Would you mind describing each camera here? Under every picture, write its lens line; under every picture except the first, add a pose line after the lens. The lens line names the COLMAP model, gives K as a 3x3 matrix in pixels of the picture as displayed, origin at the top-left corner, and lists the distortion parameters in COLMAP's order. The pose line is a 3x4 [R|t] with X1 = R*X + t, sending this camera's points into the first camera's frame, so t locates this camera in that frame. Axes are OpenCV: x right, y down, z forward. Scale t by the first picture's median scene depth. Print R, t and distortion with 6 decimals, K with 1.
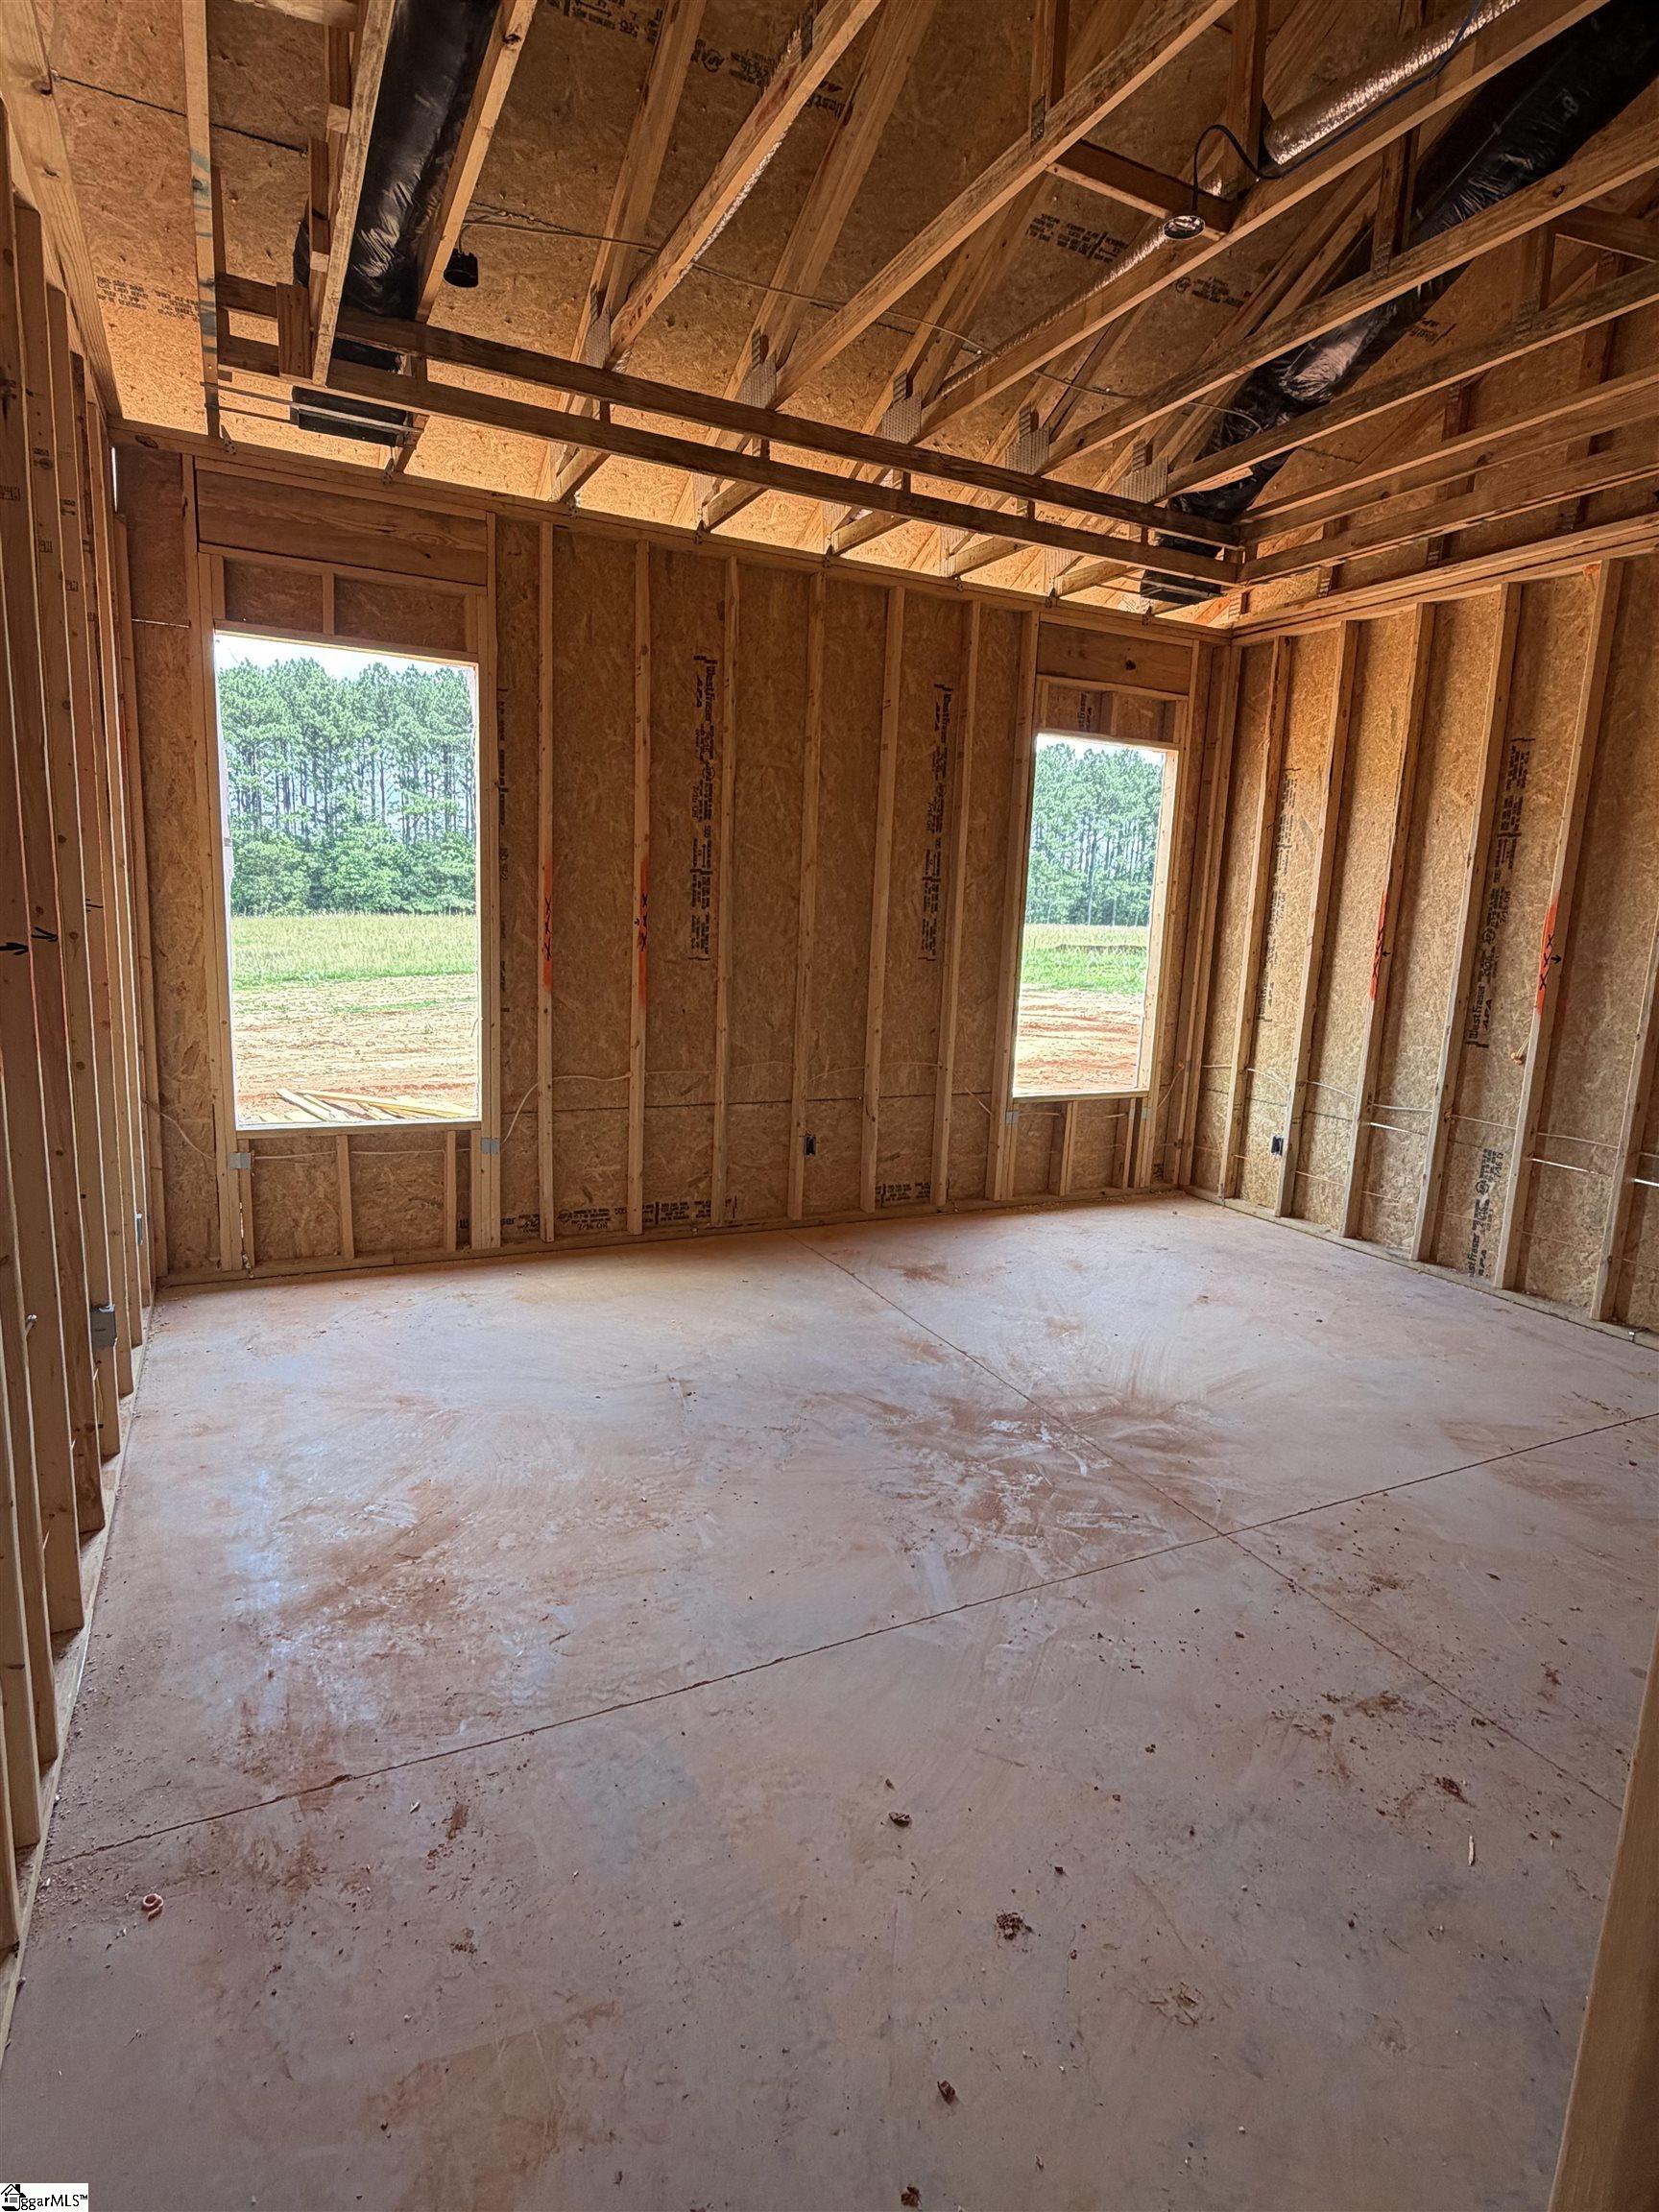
lens RADIAL K [[1170.6, 0, 827.2], [0, 1170.6, 1111.8], [0, 0, 1]] dist [0.000870, -0.000202]
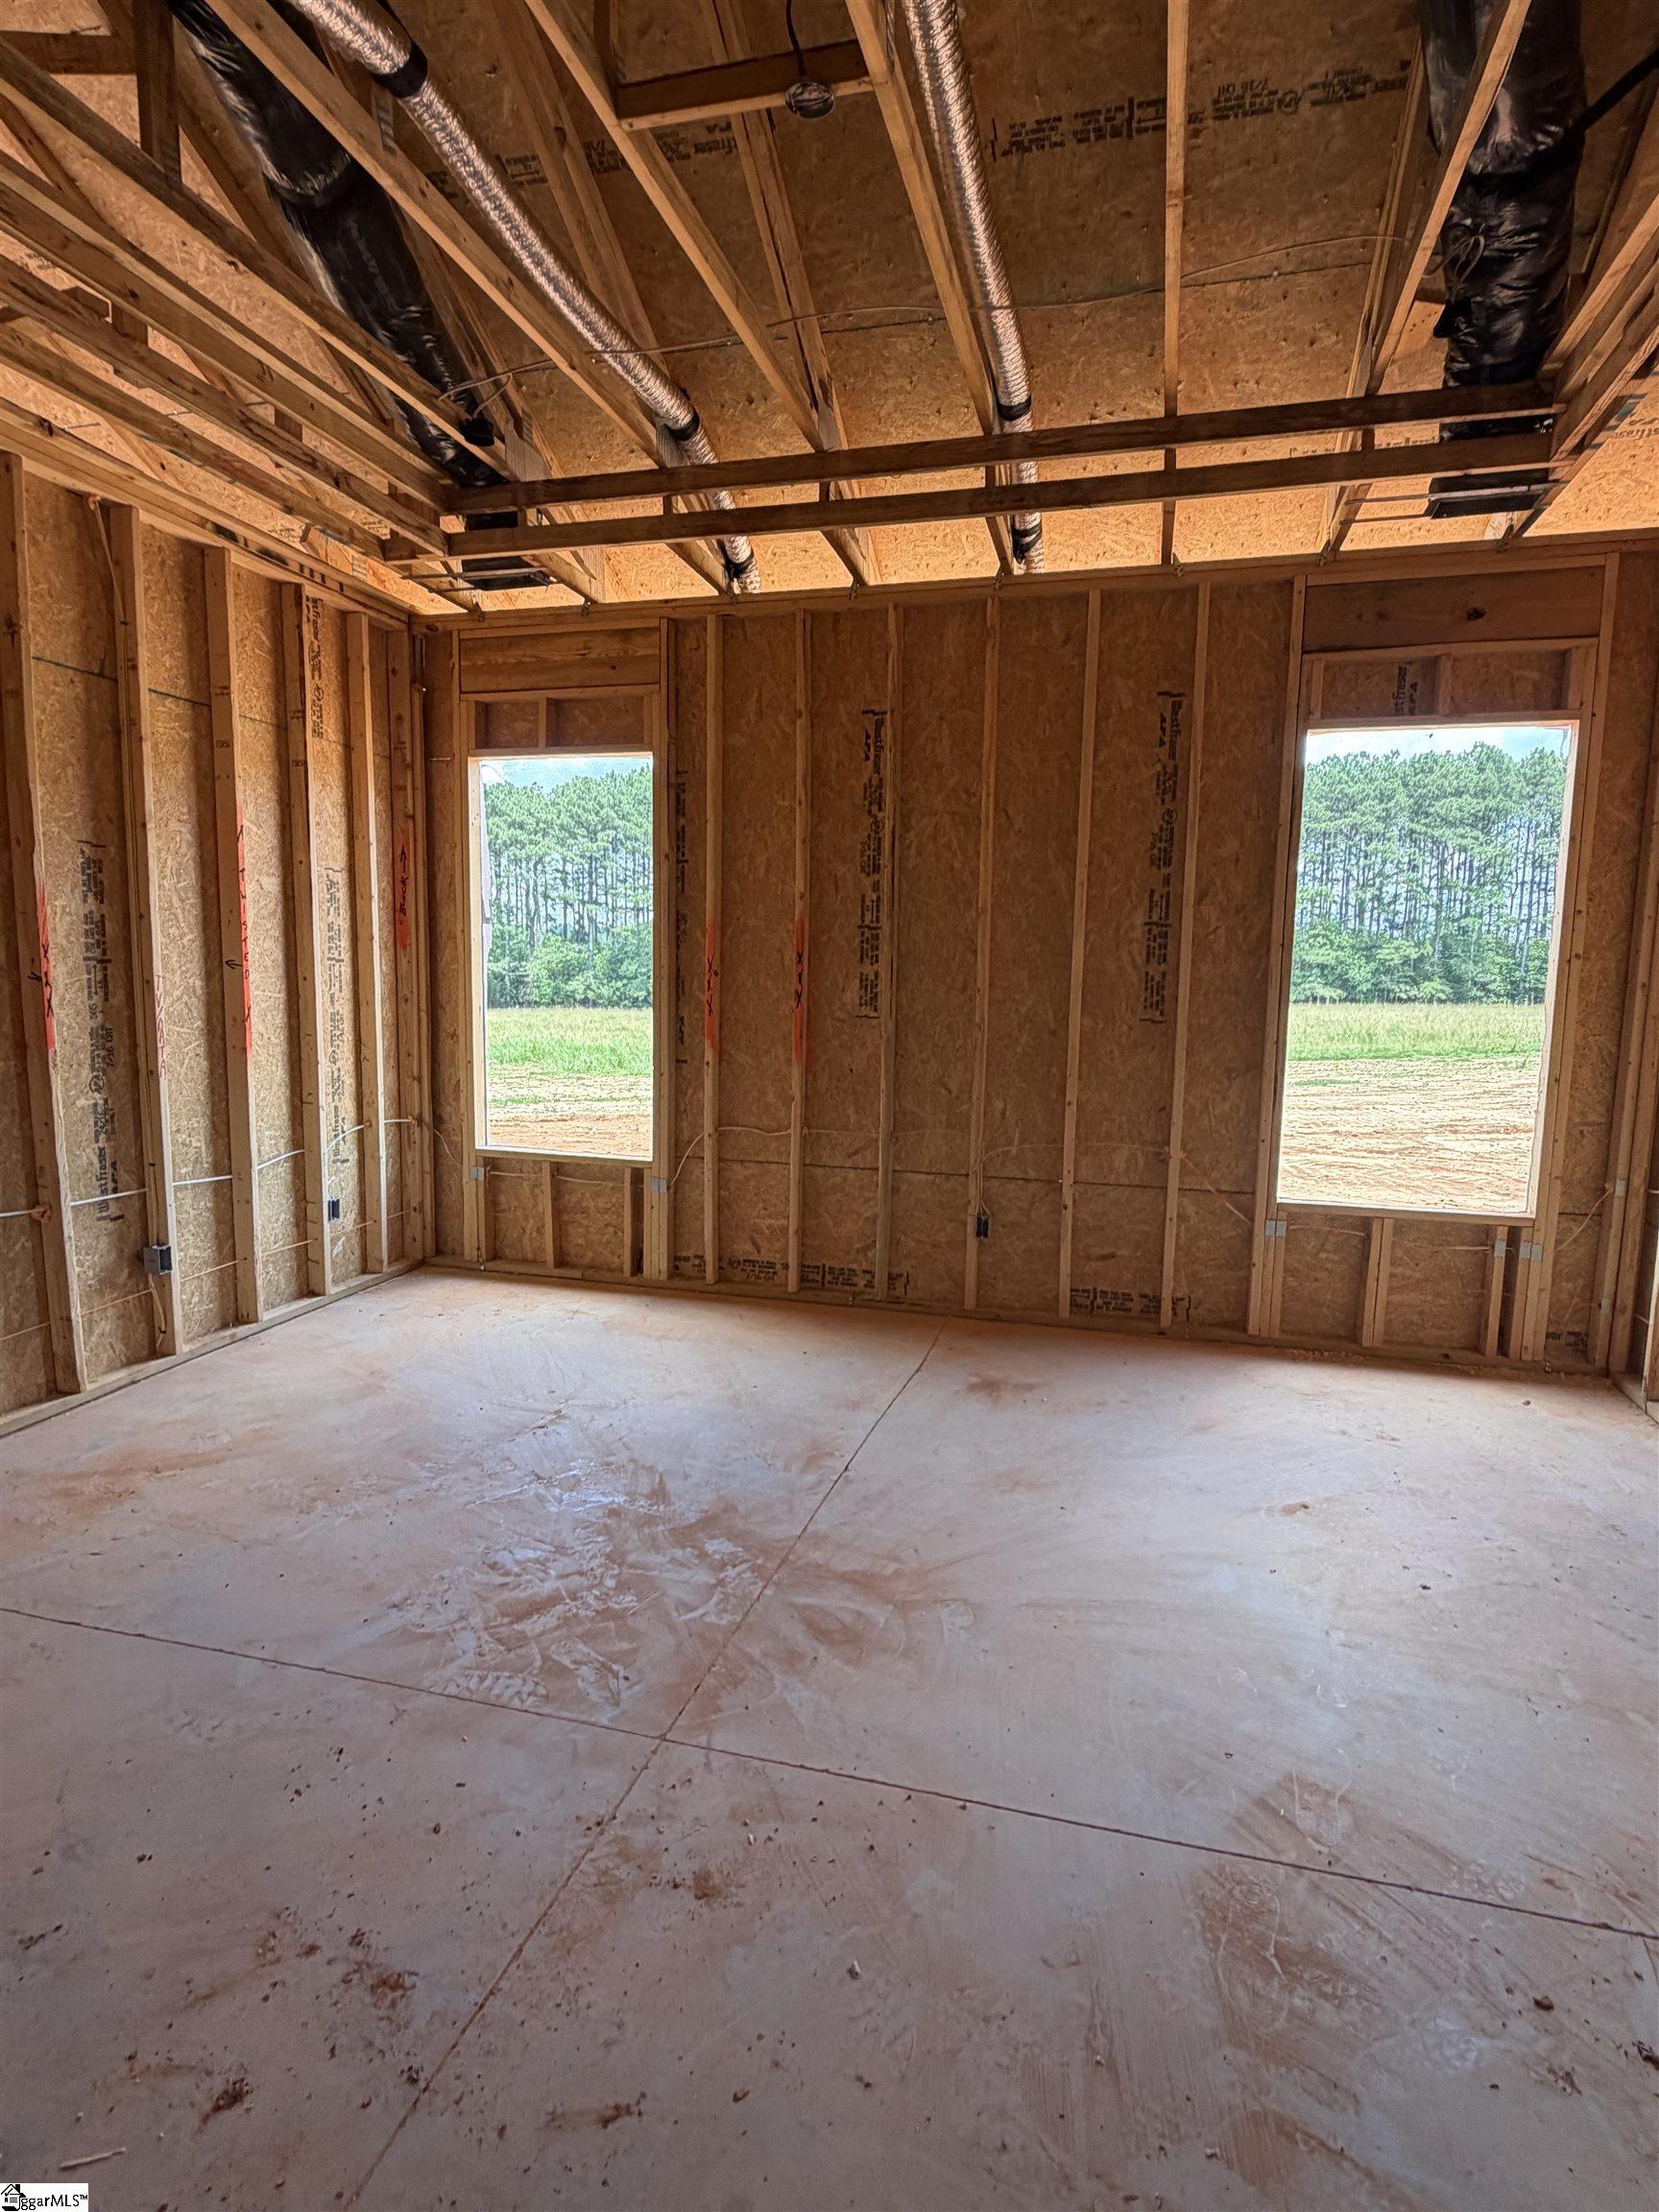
lens RADIAL K [[1170.6, 0, 827.2], [0, 1170.6, 1111.8], [0, 0, 1]] dist [0.000870, -0.000202]
pose [[0.742769, 0.054035, -0.667364, 0.558174], [-0.104996, 0.993807, -0.036393, -0.015567], [0.661265, 0.097102, 0.743842, 0.290255]]
